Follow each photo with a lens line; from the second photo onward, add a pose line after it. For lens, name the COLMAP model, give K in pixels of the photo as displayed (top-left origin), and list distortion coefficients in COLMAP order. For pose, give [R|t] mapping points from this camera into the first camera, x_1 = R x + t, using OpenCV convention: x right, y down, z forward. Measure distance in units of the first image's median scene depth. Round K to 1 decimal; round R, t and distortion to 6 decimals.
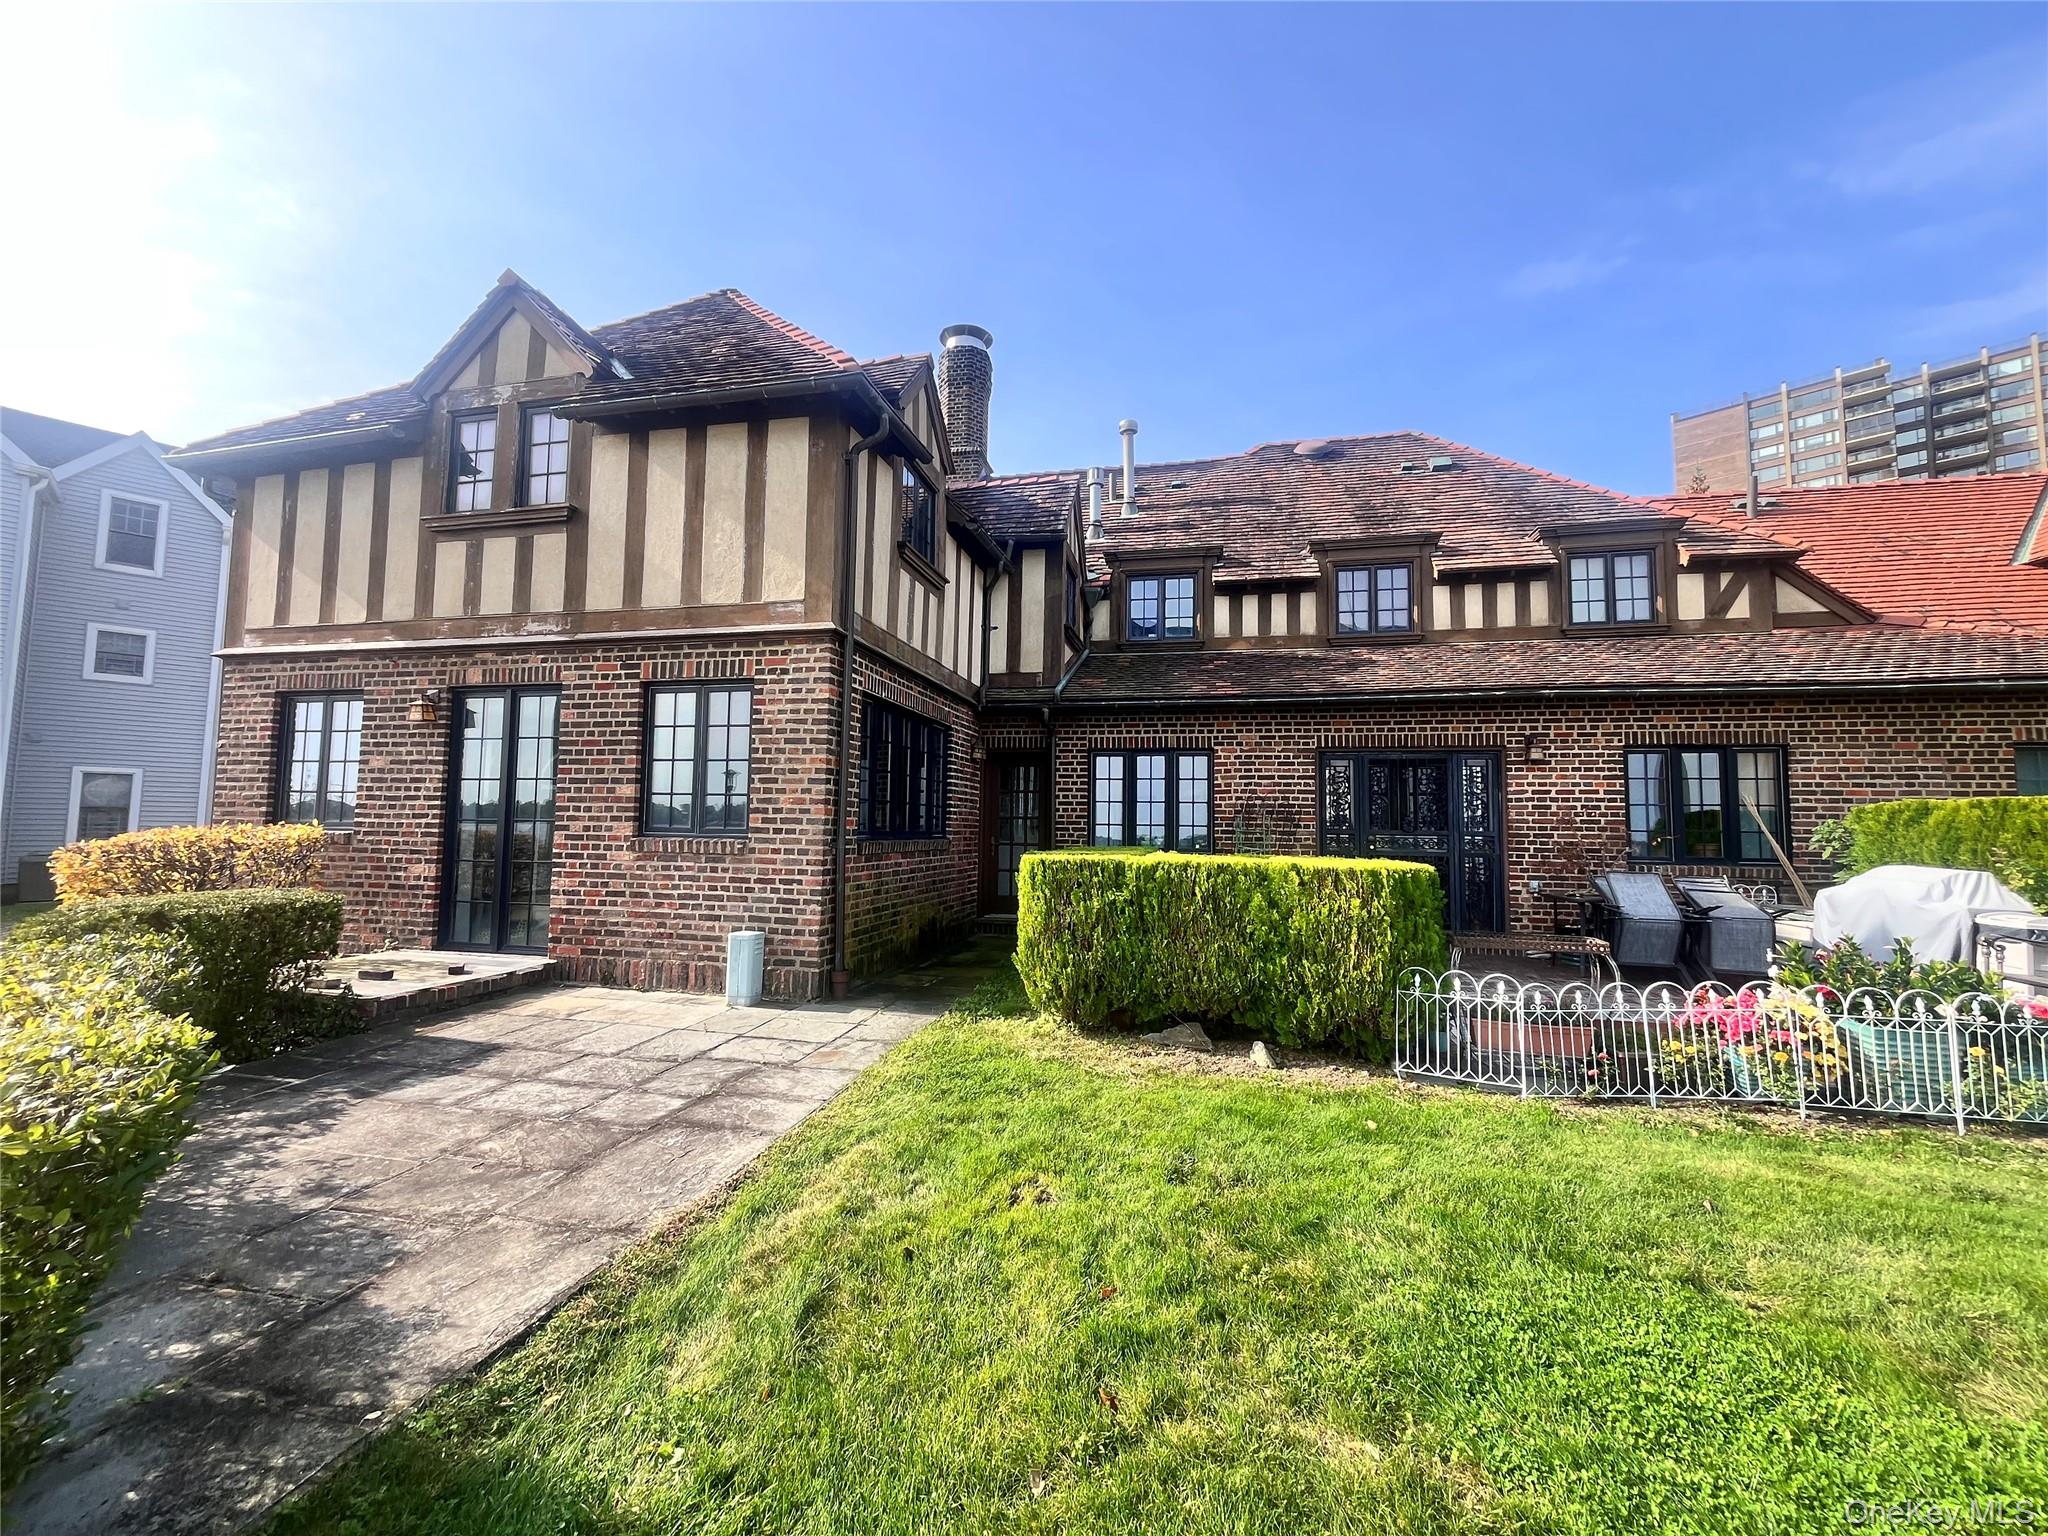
lens RADIAL K [[825.2, 0, 1024.0], [0, 825.2, 768.0], [0, 0, 1]] dist [-0.000669, -0.000549]
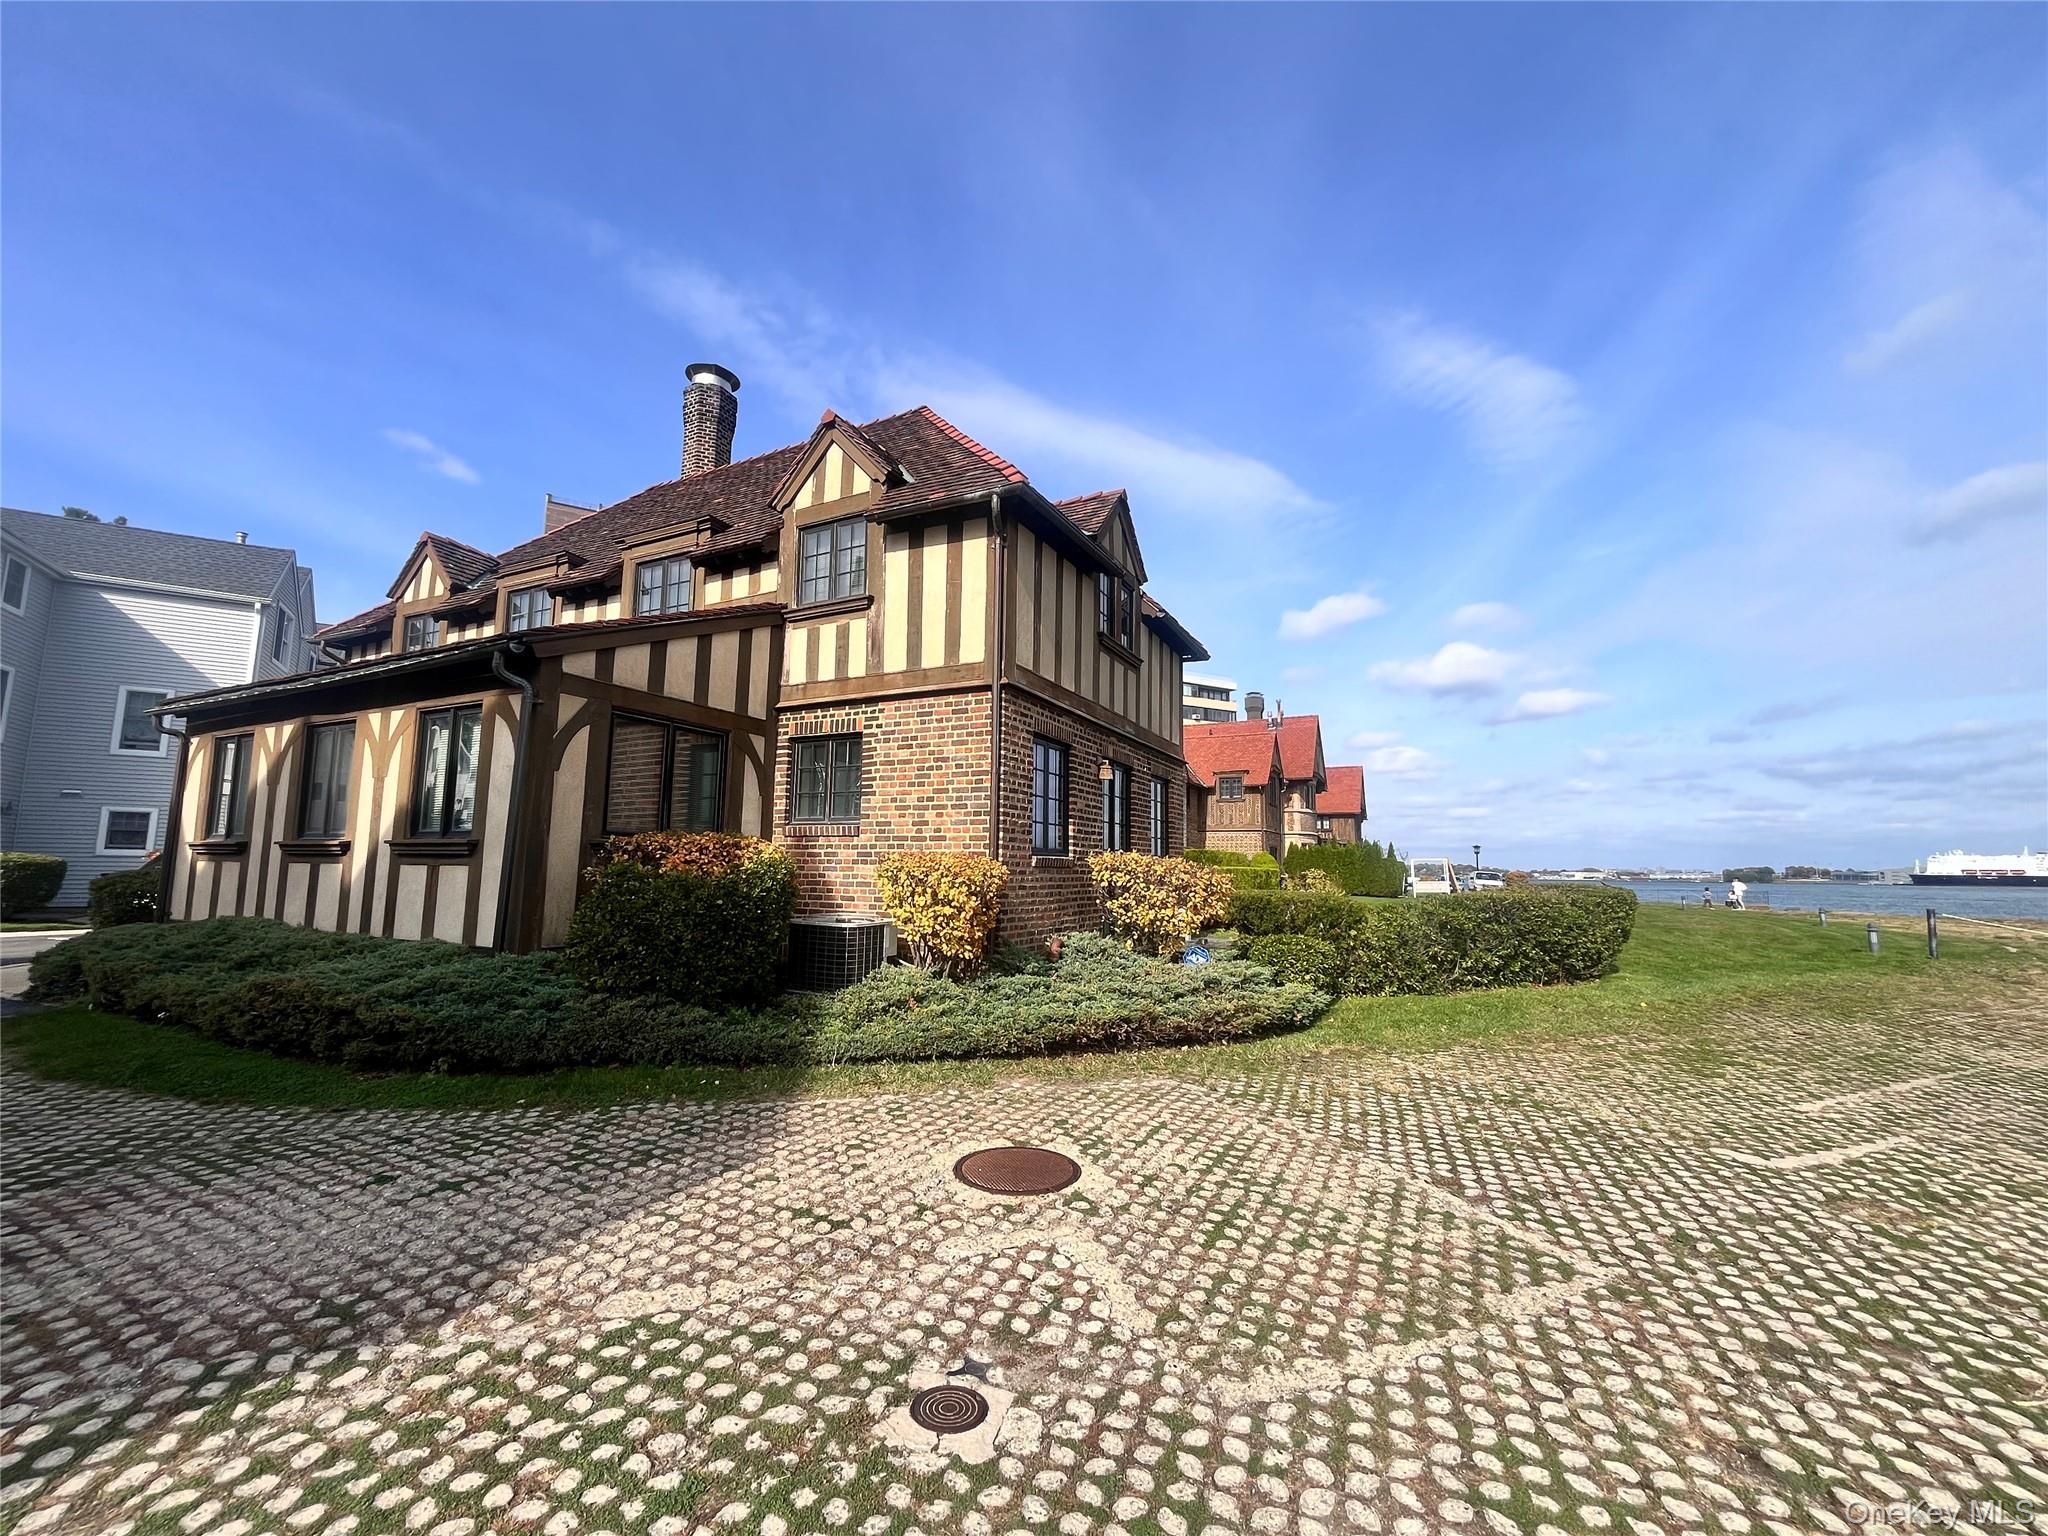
lens RADIAL K [[825.2, 0, 1024.0], [0, 825.2, 768.0], [0, 0, 1]] dist [-0.000669, -0.000549]
pose [[0.231871, 0.106996, 0.966844, -1.925400], [-0.081794, 0.992557, -0.090226, 0.054102], [-0.969302, -0.058161, 0.238897, 0.725930]]
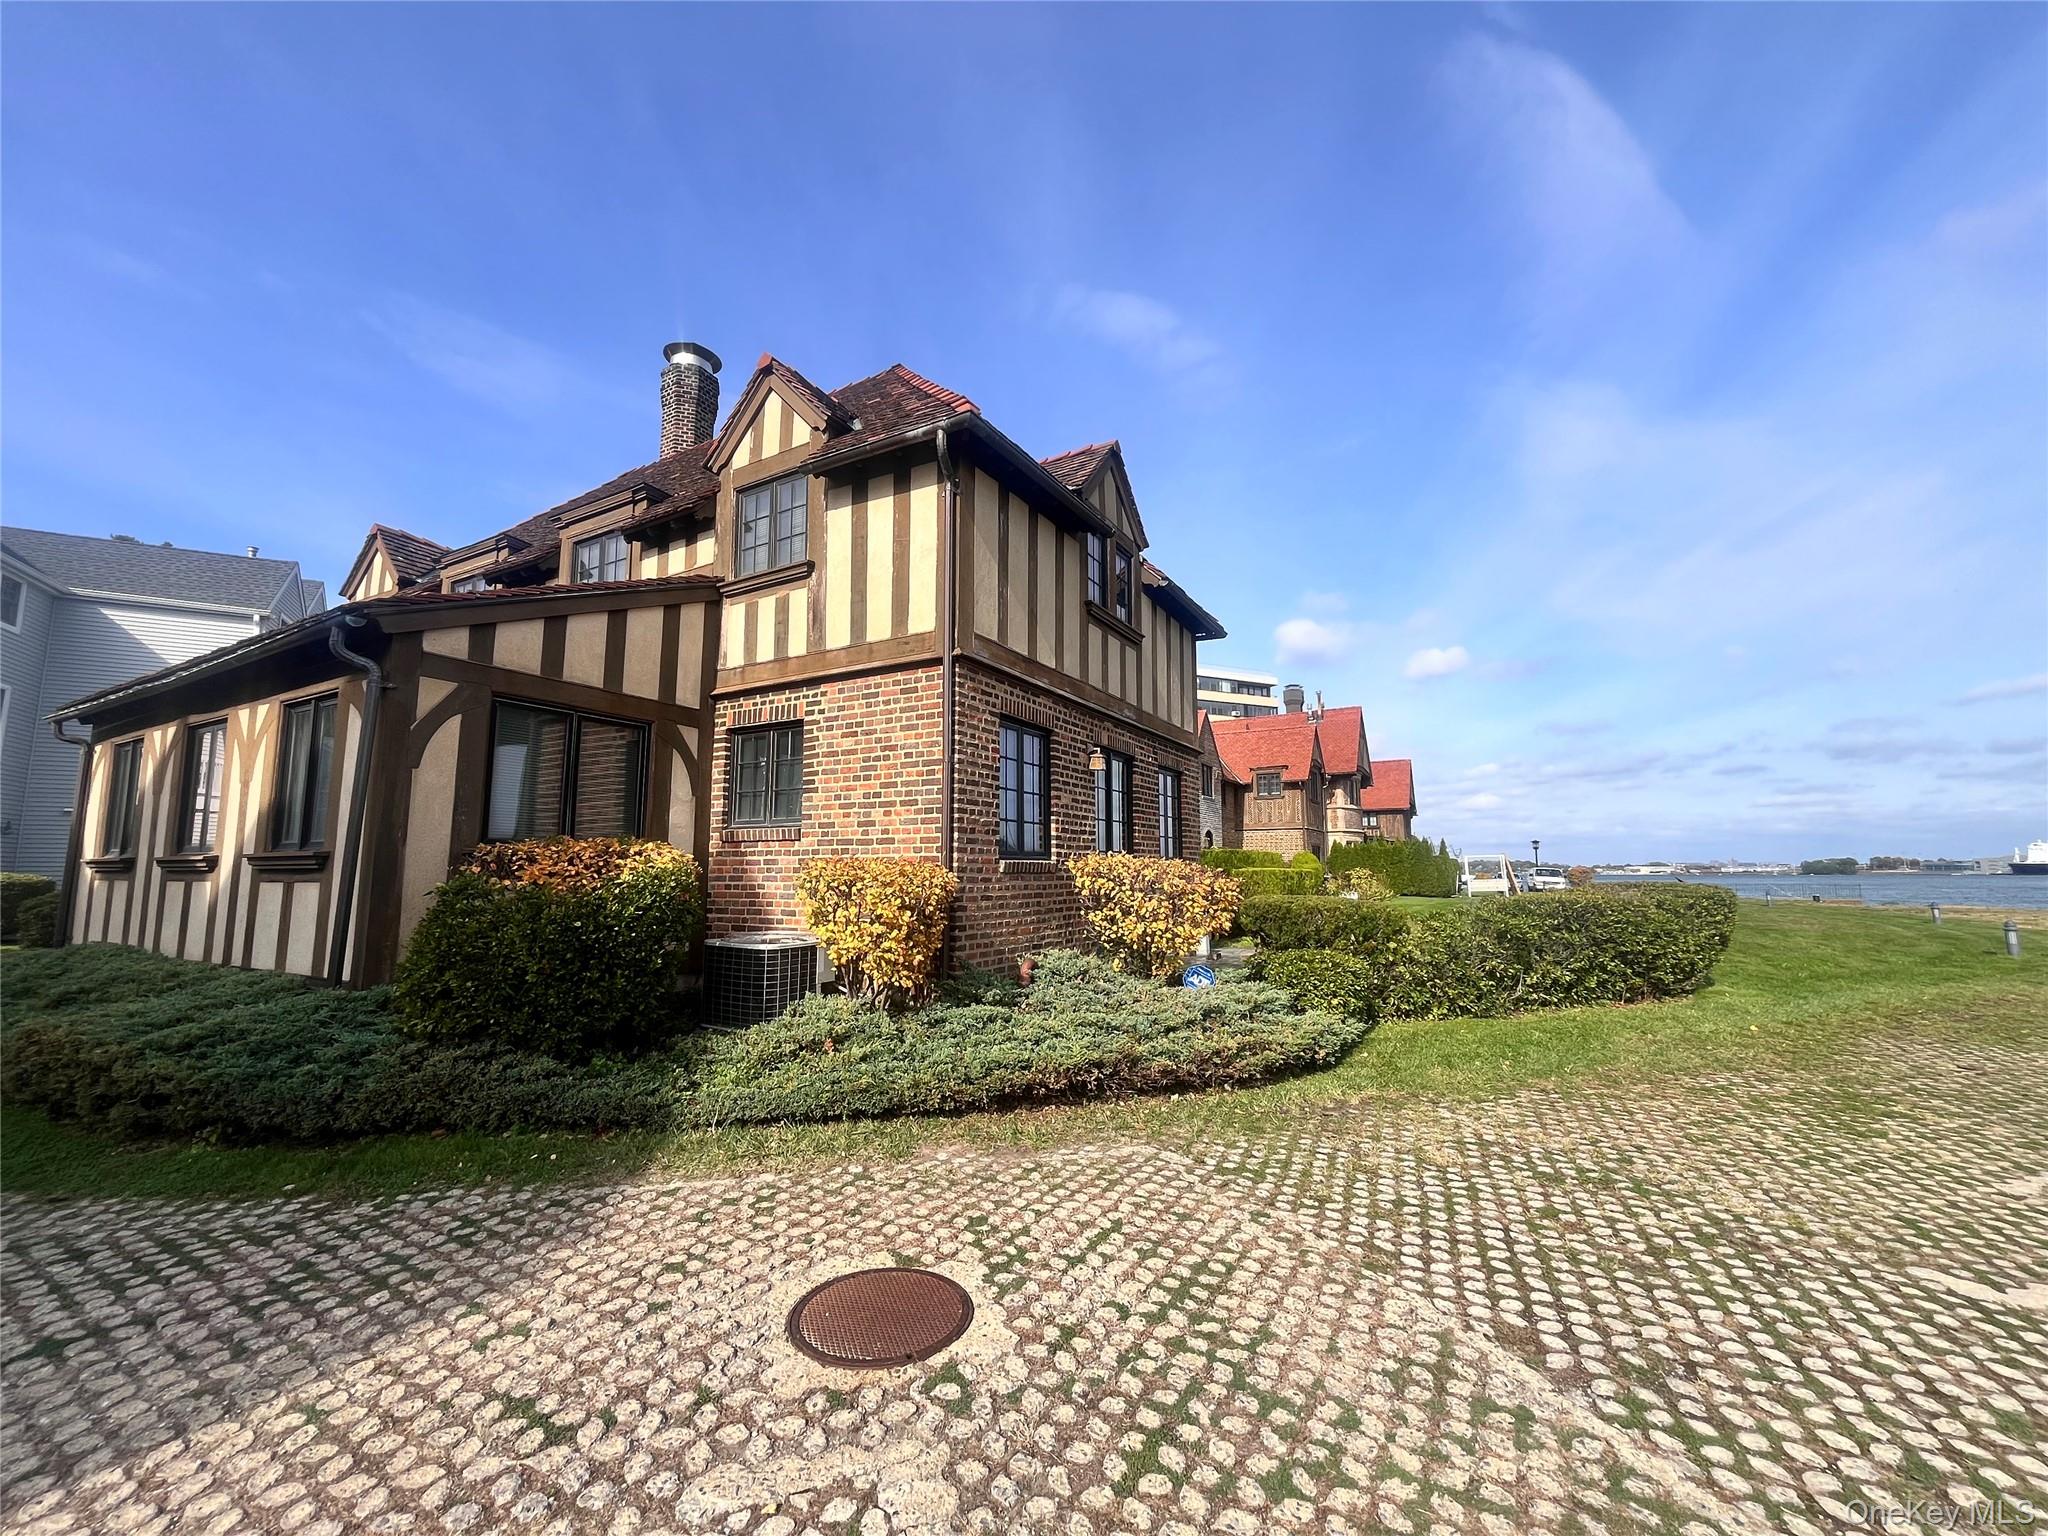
lens RADIAL K [[825.2, 0, 1024.0], [0, 825.2, 768.0], [0, 0, 1]] dist [-0.000669, -0.000549]
pose [[0.283092, 0.105381, 0.953286, -1.742488], [-0.065014, 0.993768, -0.090549, 0.049837], [-0.956887, -0.036343, 0.288179, 0.683053]]
